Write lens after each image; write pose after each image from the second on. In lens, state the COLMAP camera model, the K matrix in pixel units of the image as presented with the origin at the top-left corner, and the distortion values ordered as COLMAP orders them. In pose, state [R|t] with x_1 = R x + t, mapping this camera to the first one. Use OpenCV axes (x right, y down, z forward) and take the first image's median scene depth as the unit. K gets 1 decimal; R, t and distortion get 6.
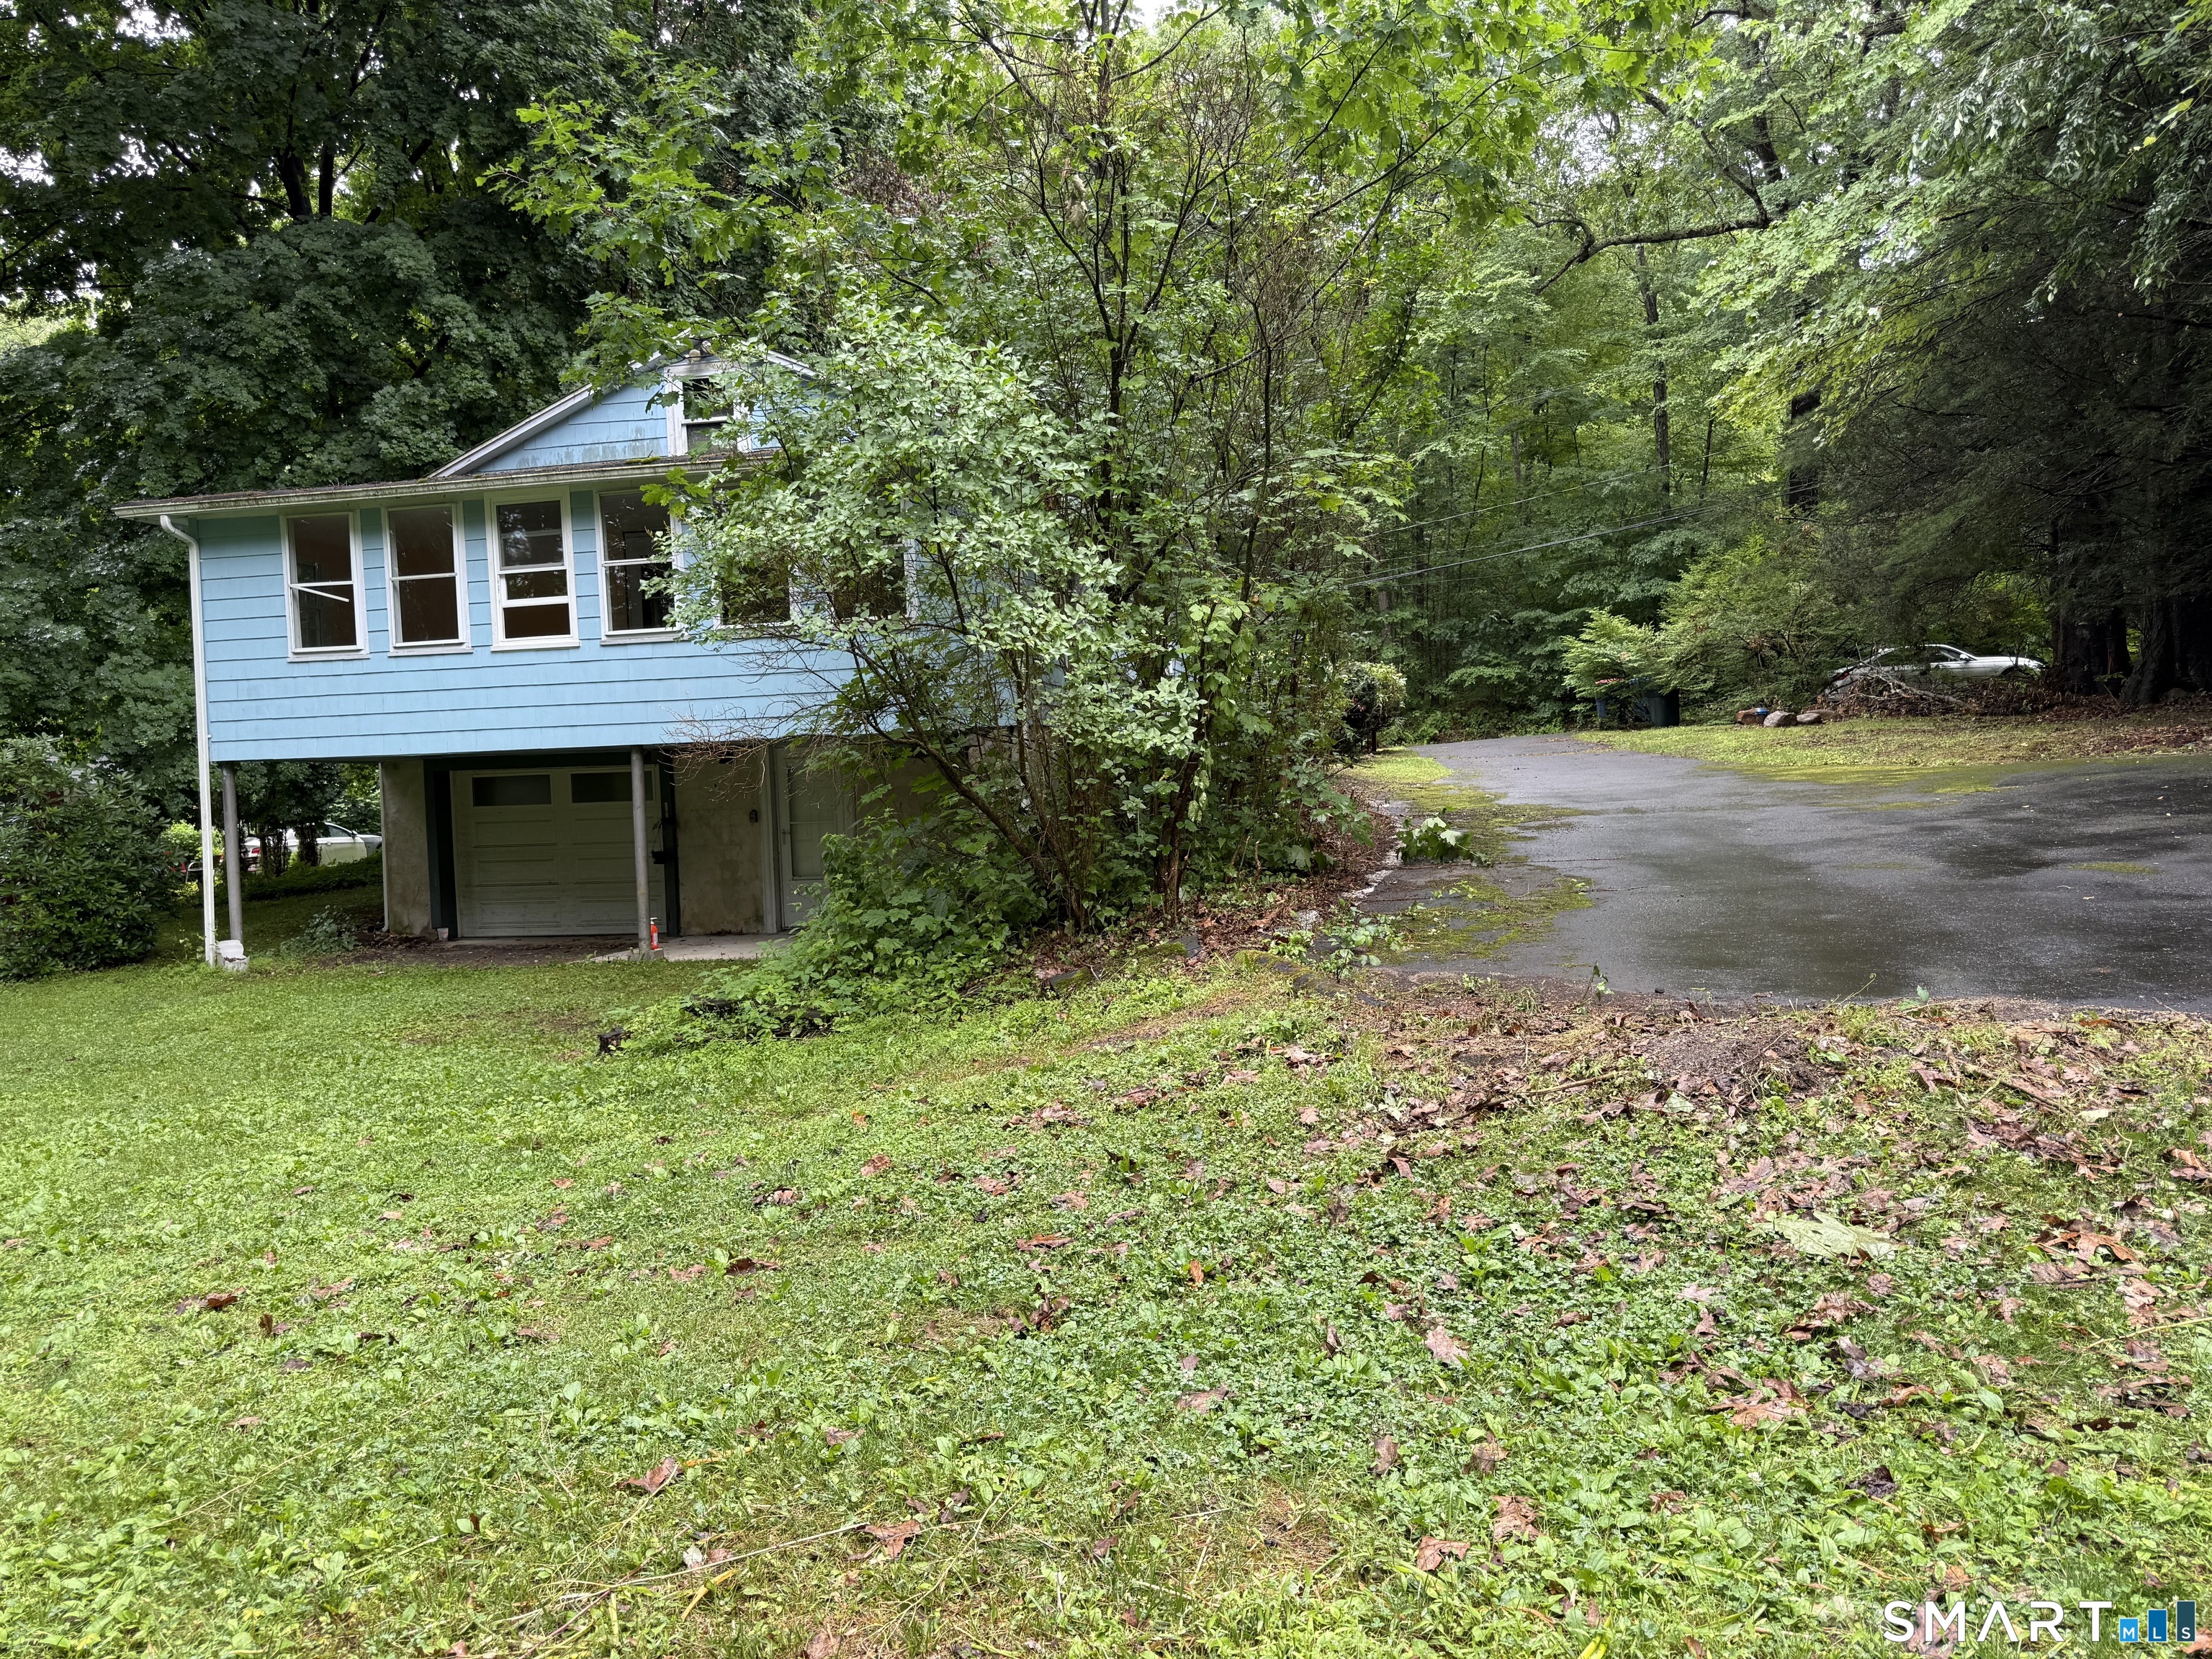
lens RADIAL K [[1519.1, 0, 1106.0], [0, 1519.1, 829.5], [0, 0, 1]] dist [0.003401, 0.000902]
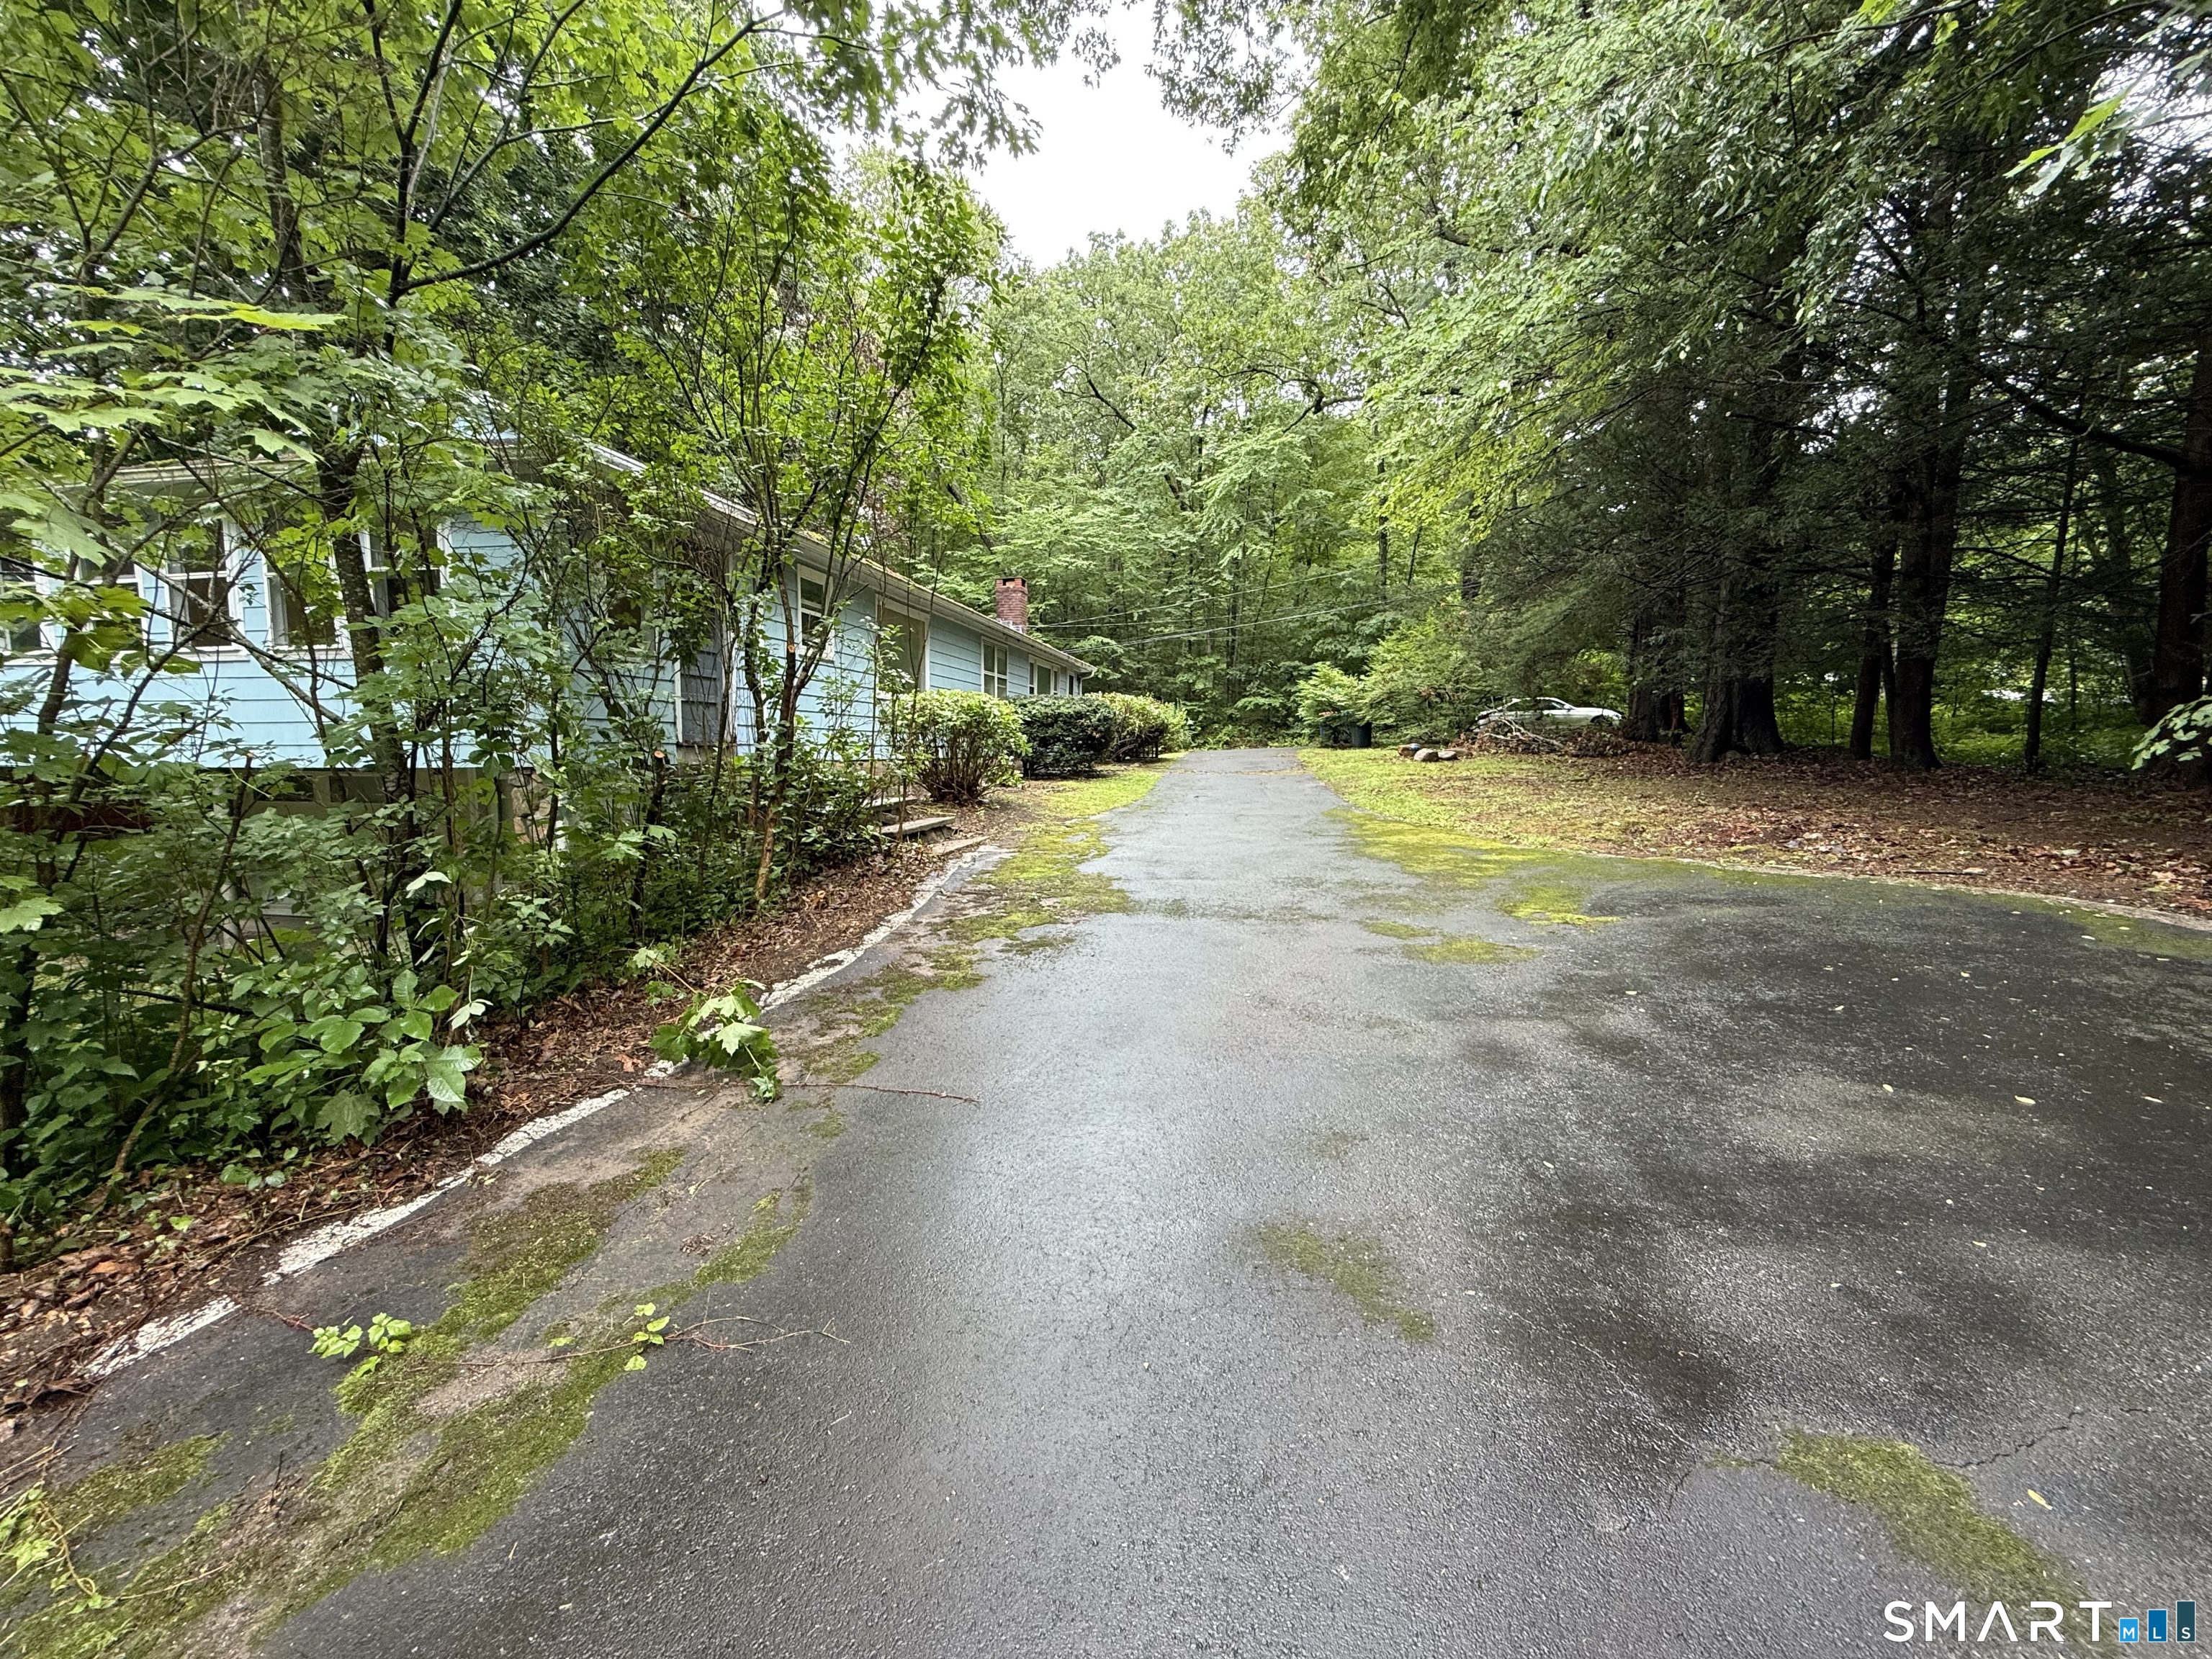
lens RADIAL K [[880.6, 0, 1099.6], [0, 880.6, 831.5], [0, 0, 1]] dist [-0.001591, 0.000111]
pose [[0.998858, 0.034178, 0.033384, 0.096286], [-0.036110, 0.997598, 0.059105, -0.029164], [-0.031284, -0.060243, 0.997693, 0.171305]]
